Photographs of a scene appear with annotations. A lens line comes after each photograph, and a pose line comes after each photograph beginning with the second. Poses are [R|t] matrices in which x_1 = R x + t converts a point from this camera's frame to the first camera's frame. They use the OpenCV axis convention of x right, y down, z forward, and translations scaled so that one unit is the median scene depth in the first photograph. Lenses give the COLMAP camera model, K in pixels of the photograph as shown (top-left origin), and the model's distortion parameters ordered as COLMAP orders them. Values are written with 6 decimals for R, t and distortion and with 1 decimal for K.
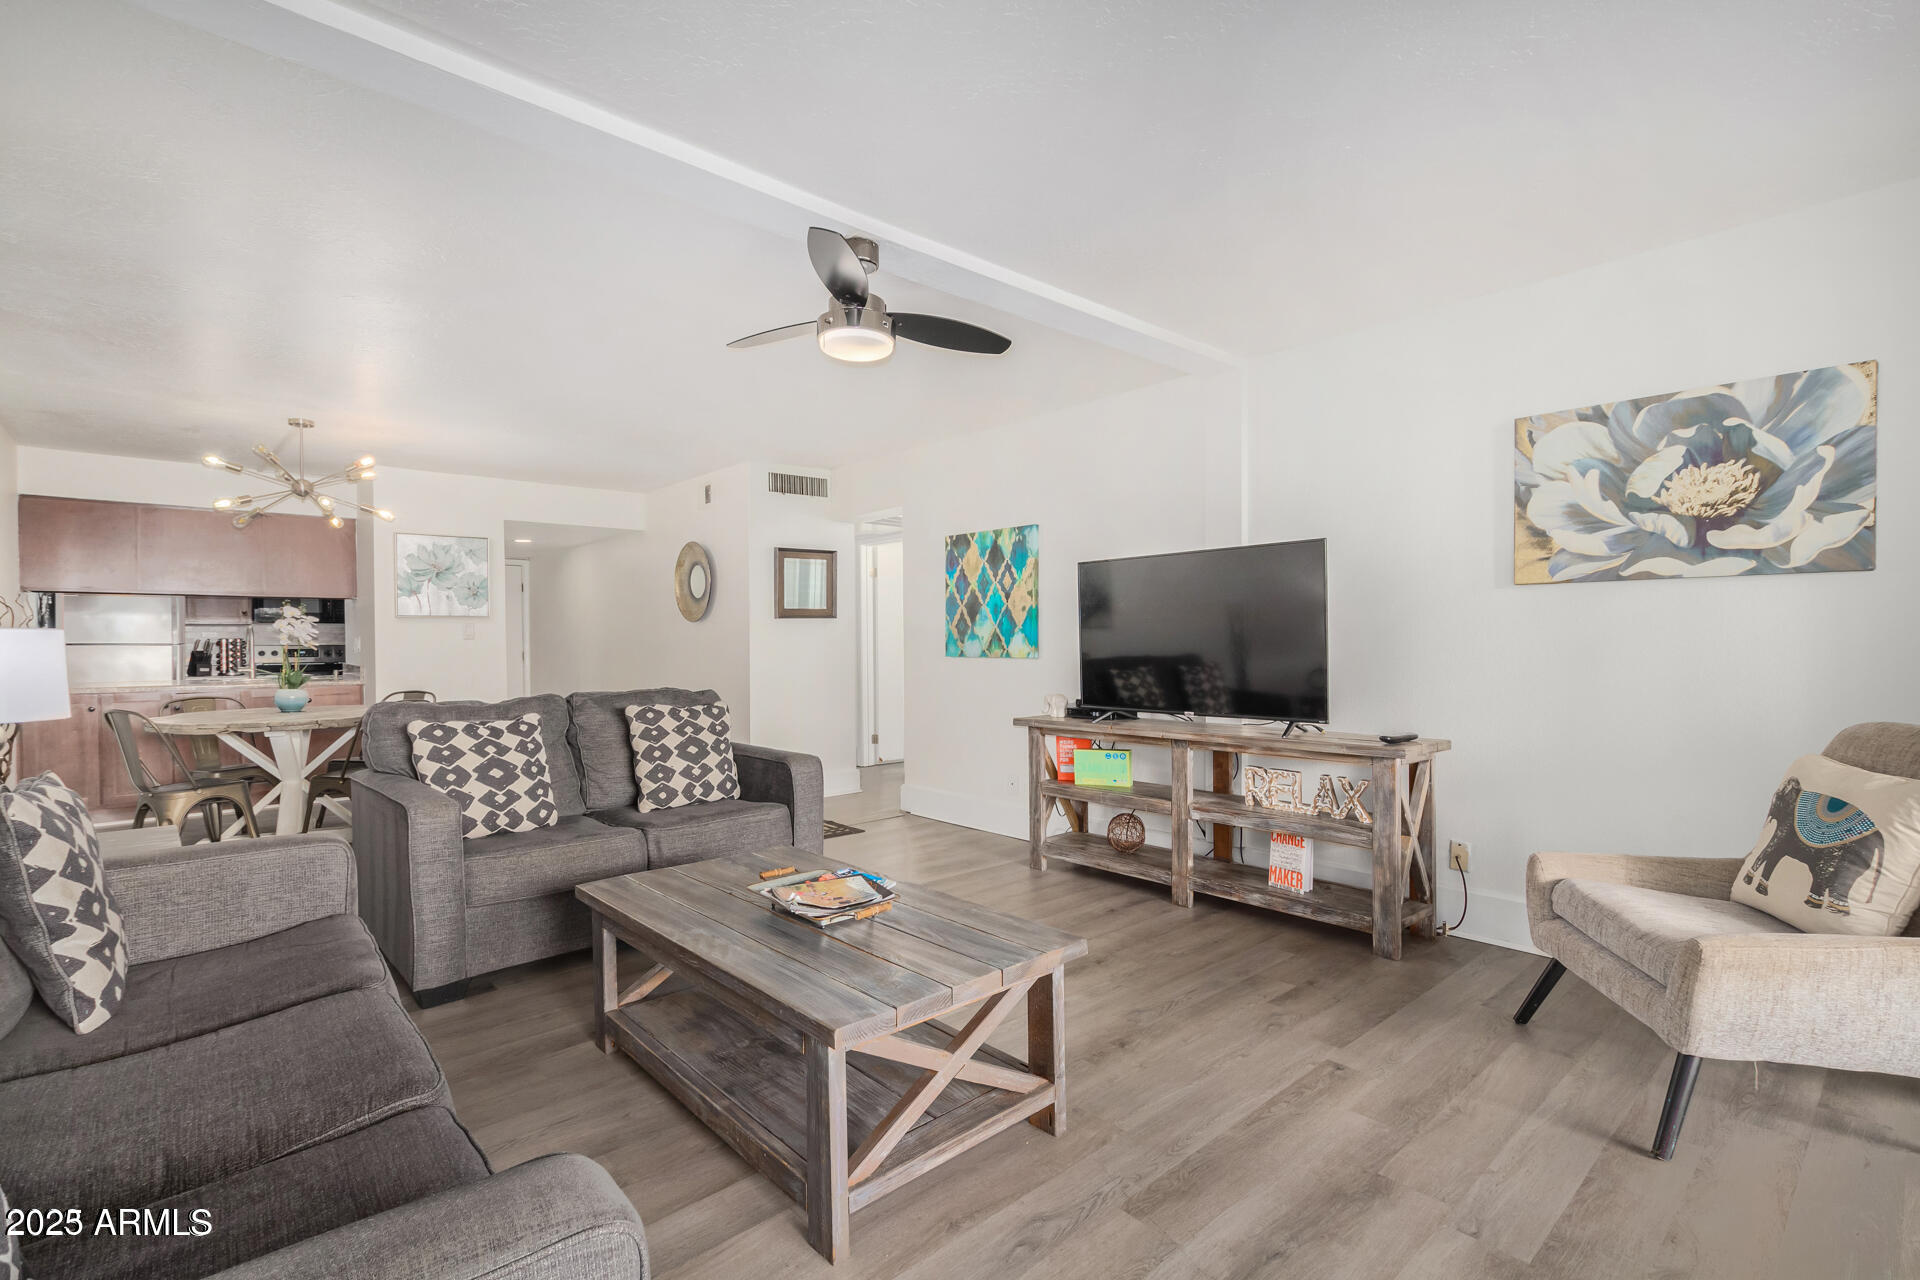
lens RADIAL K [[879.1, 0, 953.6], [0, 879.1, 652.2], [0, 0, 1]] dist [0.007880, -0.003917]
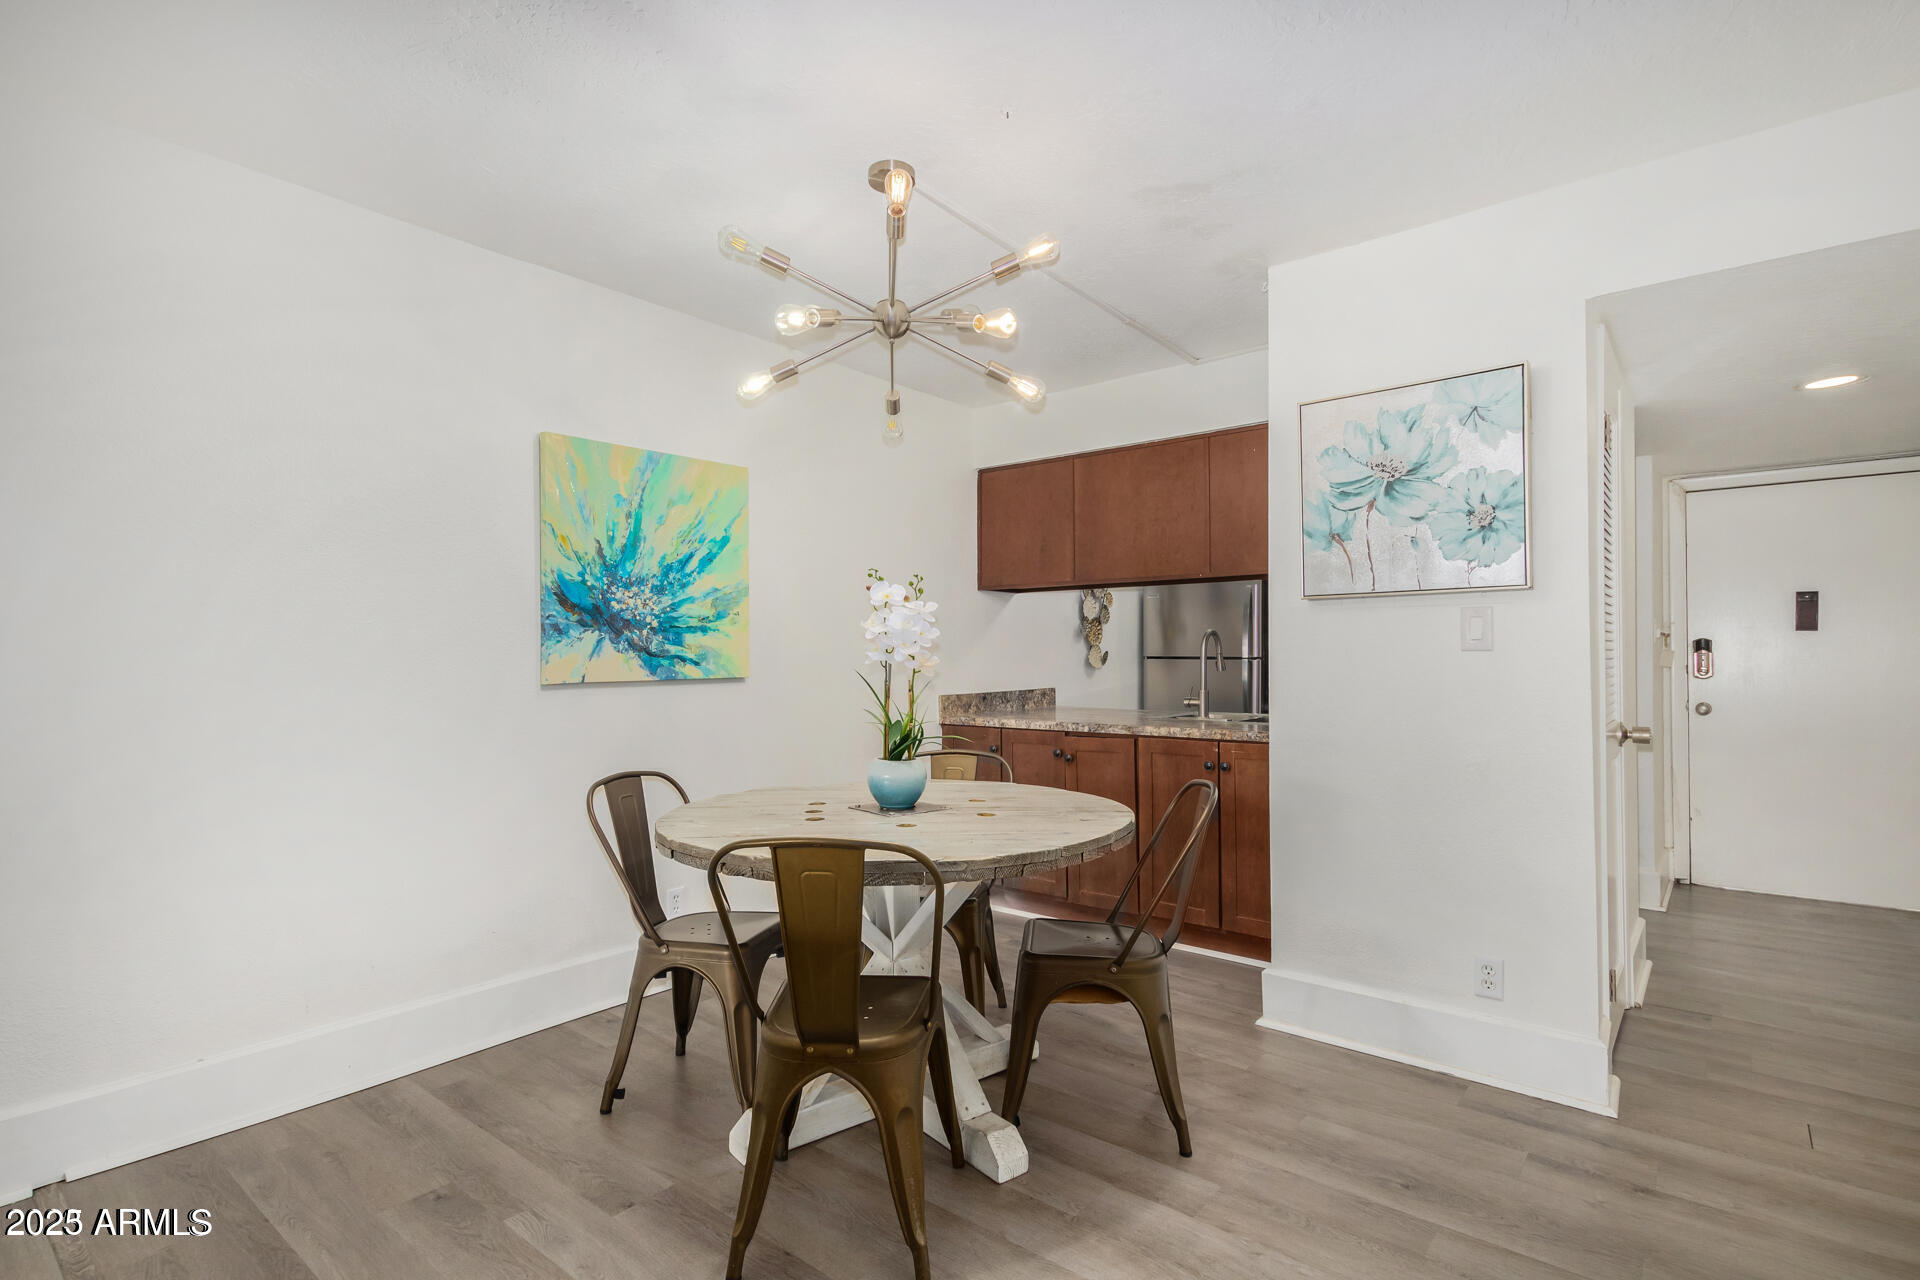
lens RADIAL K [[917.5, 0, 955.8], [0, 917.5, 645.0], [0, 0, 1]] dist [0.009789, 0.000161]
pose [[0.145020, -0.009046, -0.989387, -0.206798], [-0.009673, 0.999897, -0.010560, -0.010584], [0.989381, 0.011102, 0.144917, 0.760521]]
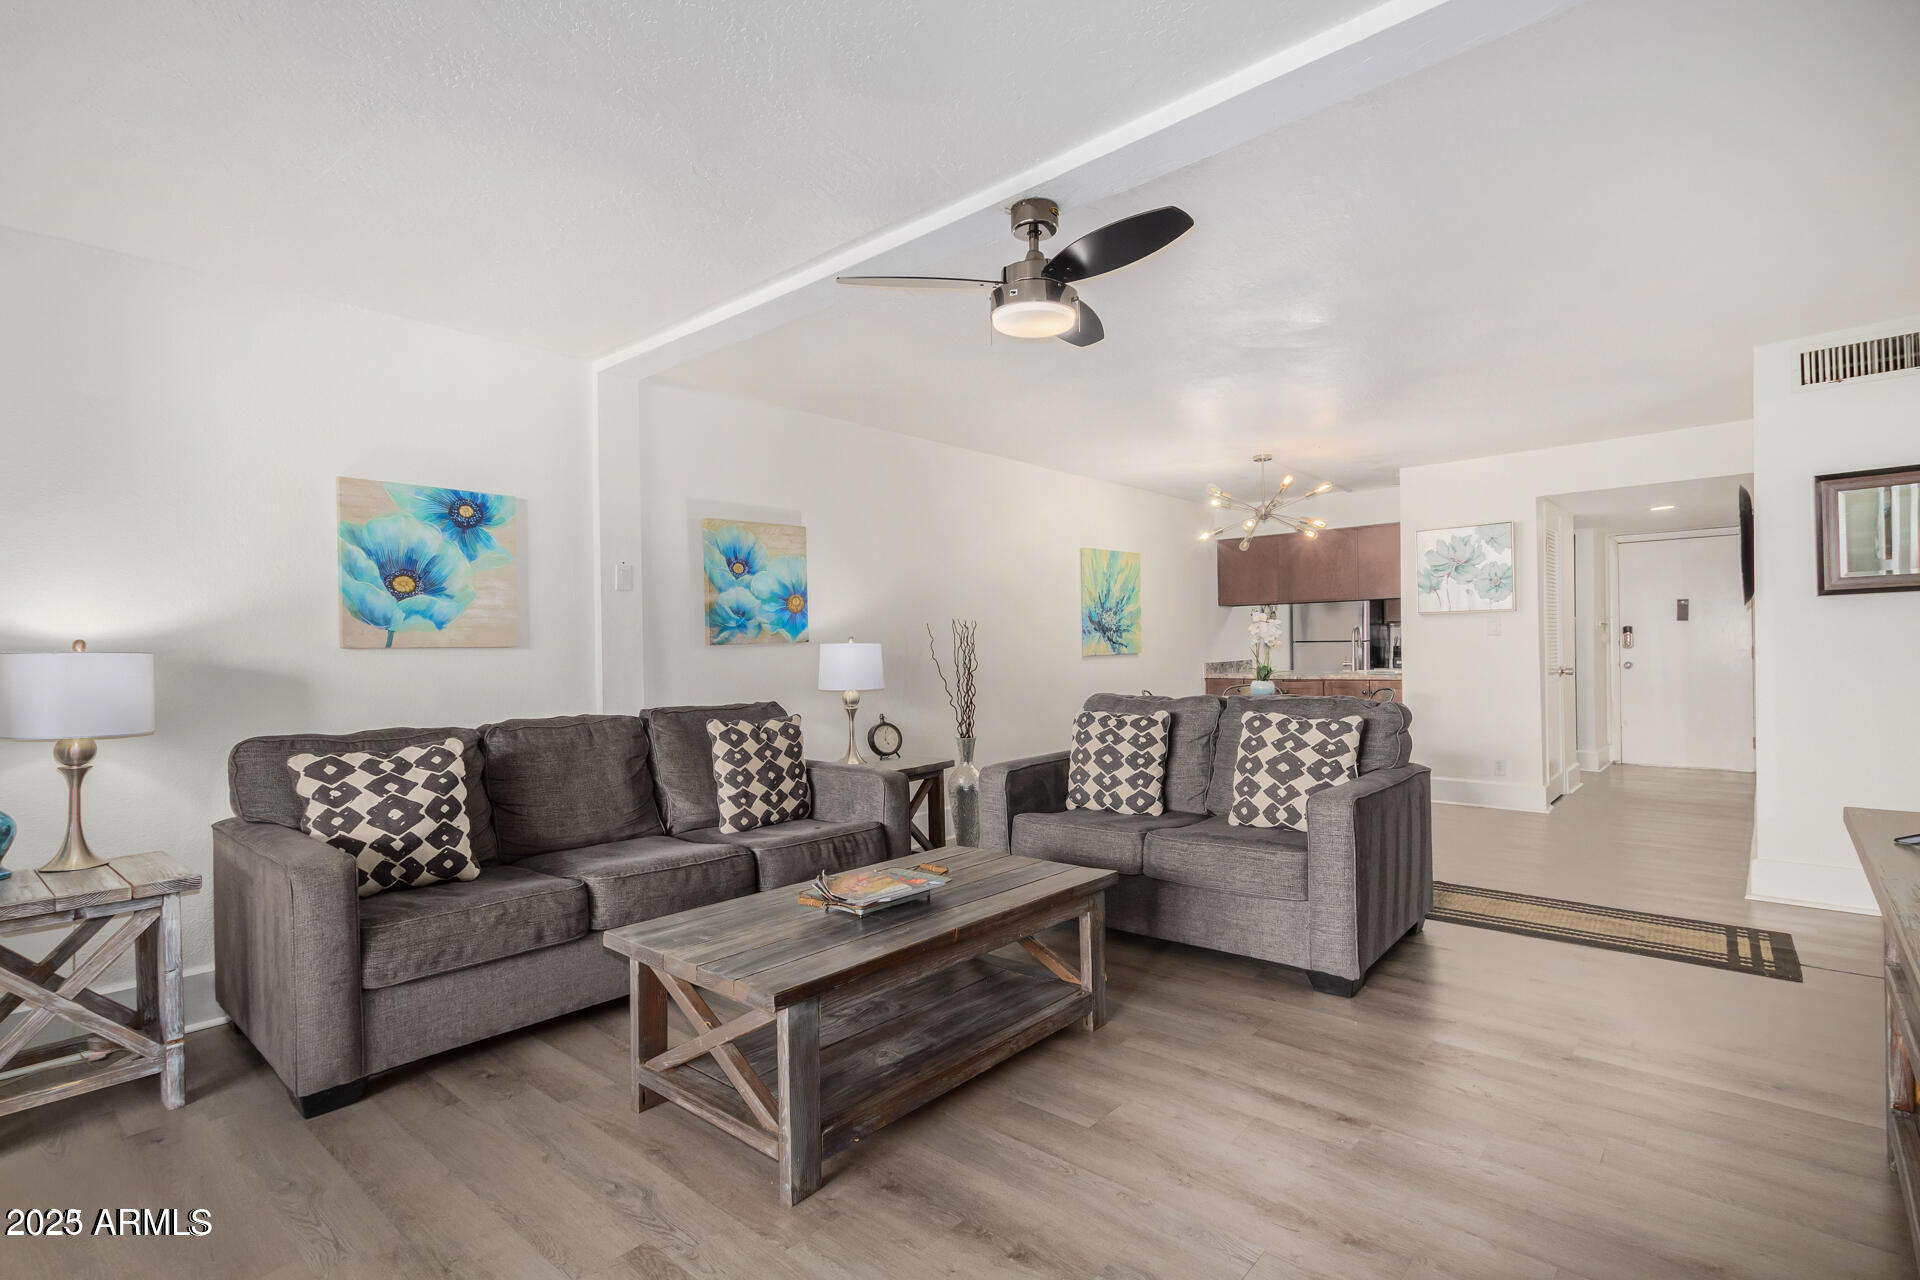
lens RADIAL K [[917.5, 0, 955.8], [0, 917.5, 645.0], [0, 0, 1]] dist [0.009789, 0.000161]
pose [[0.116442, 0.001129, -0.993197, 0.352659], [0.004599, 0.999988, 0.001676, -0.008836], [0.993187, -0.004763, 0.116435, 0.347779]]
